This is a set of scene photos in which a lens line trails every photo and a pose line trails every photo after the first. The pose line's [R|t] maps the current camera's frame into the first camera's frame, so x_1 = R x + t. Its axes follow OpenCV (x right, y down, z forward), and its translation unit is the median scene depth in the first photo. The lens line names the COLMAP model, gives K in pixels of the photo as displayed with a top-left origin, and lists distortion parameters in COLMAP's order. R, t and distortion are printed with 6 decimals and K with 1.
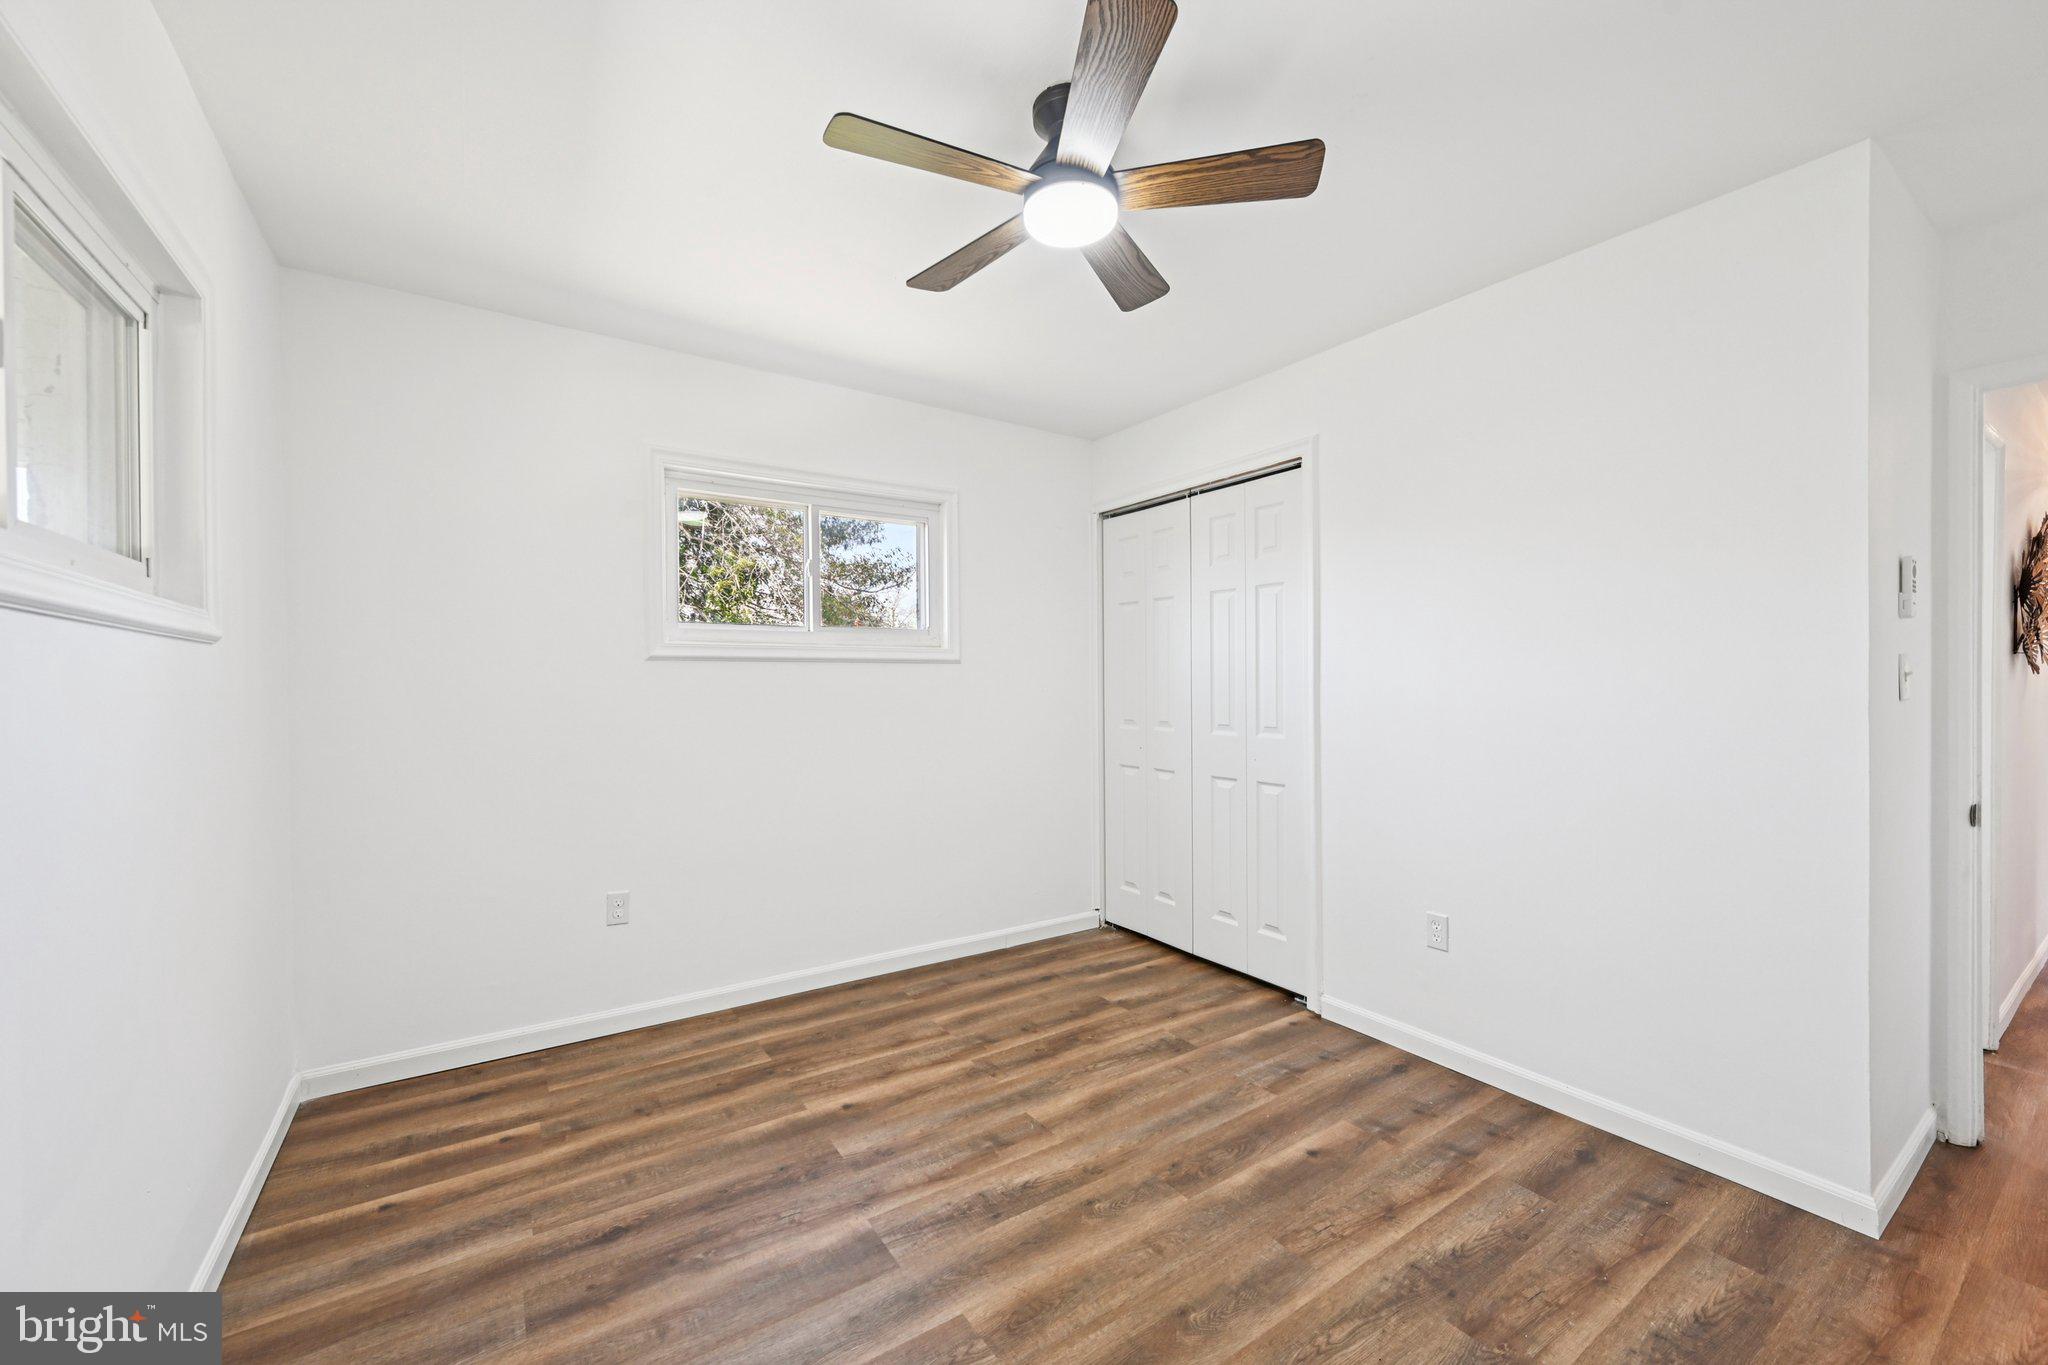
lens RADIAL K [[804.3, 0, 1034.8], [0, 804.3, 685.4], [0, 0, 1]] dist [0.000191, 0.000496]
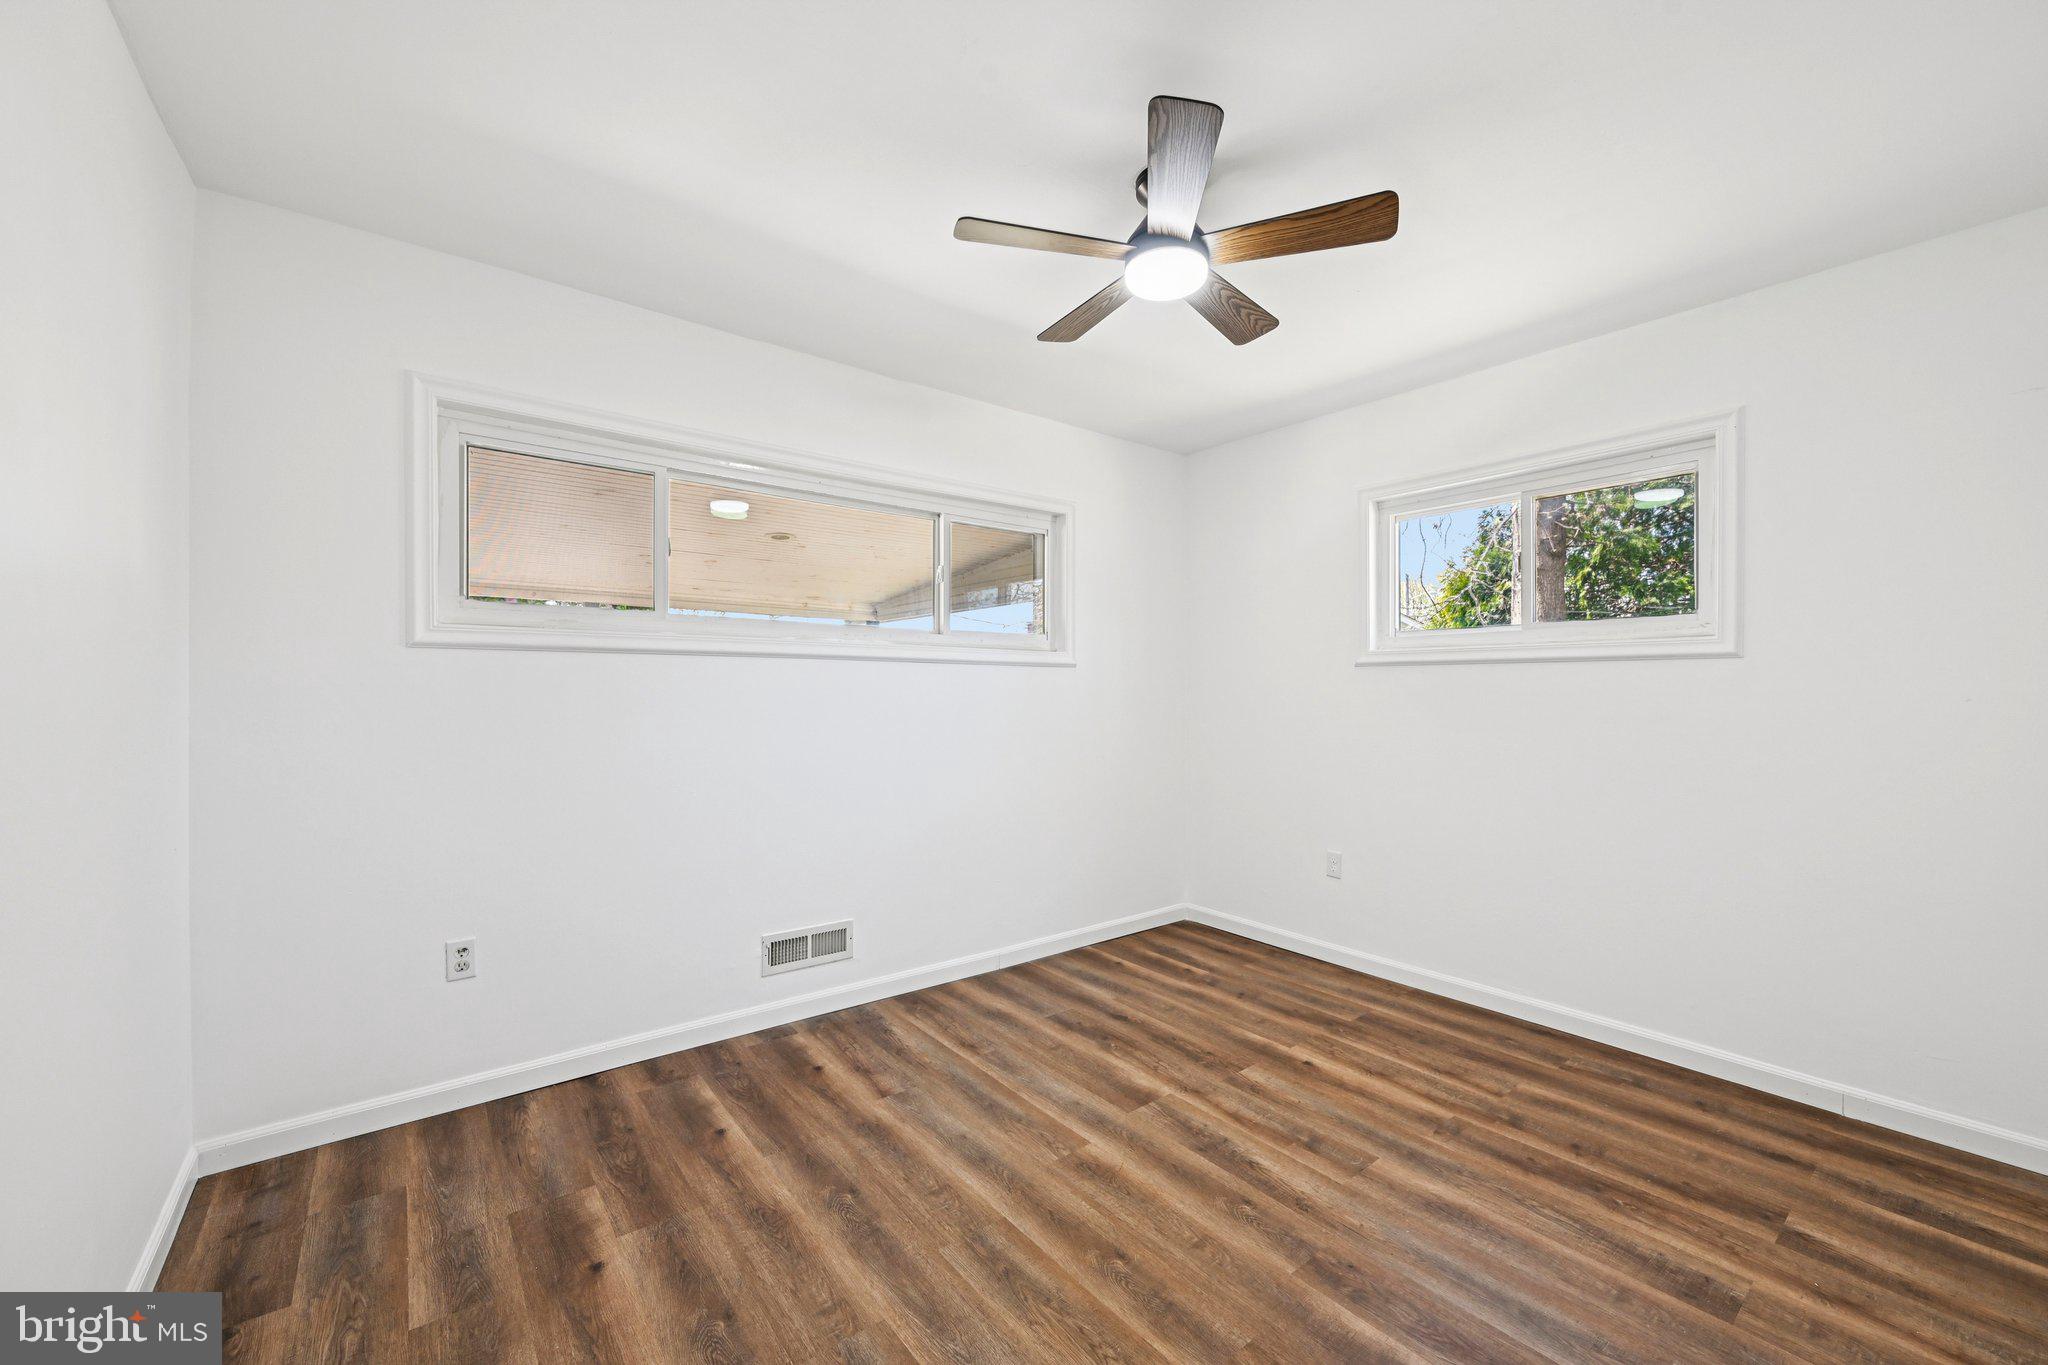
lens RADIAL K [[804.3, 0, 1034.8], [0, 804.3, 685.4], [0, 0, 1]] dist [0.000191, 0.000496]
pose [[0.072660, -0.001035, -0.997356, 0.841478], [-0.005208, 0.999985, -0.001417, 0.001246], [0.997343, 0.005297, 0.072653, 0.527727]]
